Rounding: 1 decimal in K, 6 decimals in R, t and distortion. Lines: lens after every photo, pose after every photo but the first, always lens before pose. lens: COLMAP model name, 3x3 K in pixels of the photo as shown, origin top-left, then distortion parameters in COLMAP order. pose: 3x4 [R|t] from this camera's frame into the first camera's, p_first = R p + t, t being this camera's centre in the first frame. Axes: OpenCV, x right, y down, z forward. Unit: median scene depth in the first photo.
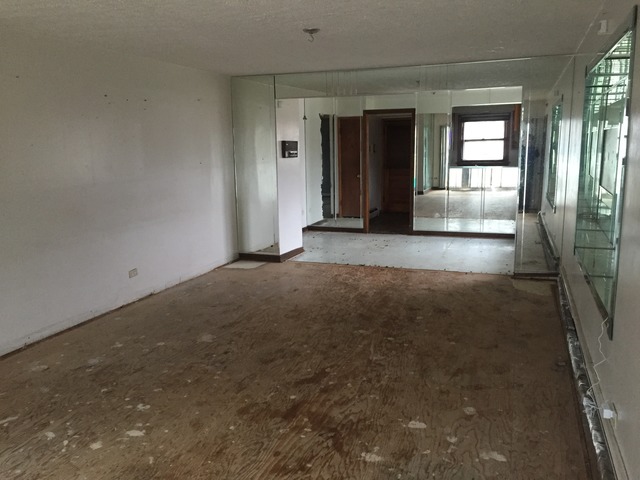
lens RADIAL K [[545.5, 0, 320.3], [0, 545.5, 240.0], [0, 0, 1]] dist [0.072690, -0.077724]
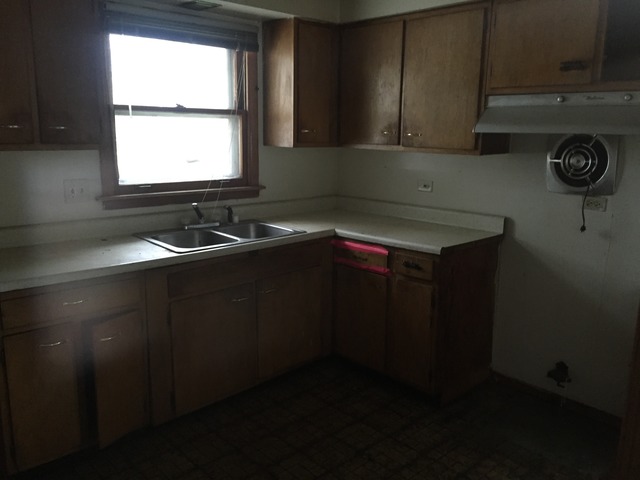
lens RADIAL K [[545.5, 0, 320.0], [0, 545.5, 239.5], [0, 0, 1]] dist [0.072690, -0.077724]
pose [[0.459387, -0.159004, 0.873889, 0.077630], [0.140065, 0.984506, 0.105501, -0.137432], [-0.877123, 0.073935, 0.474540, 0.811466]]
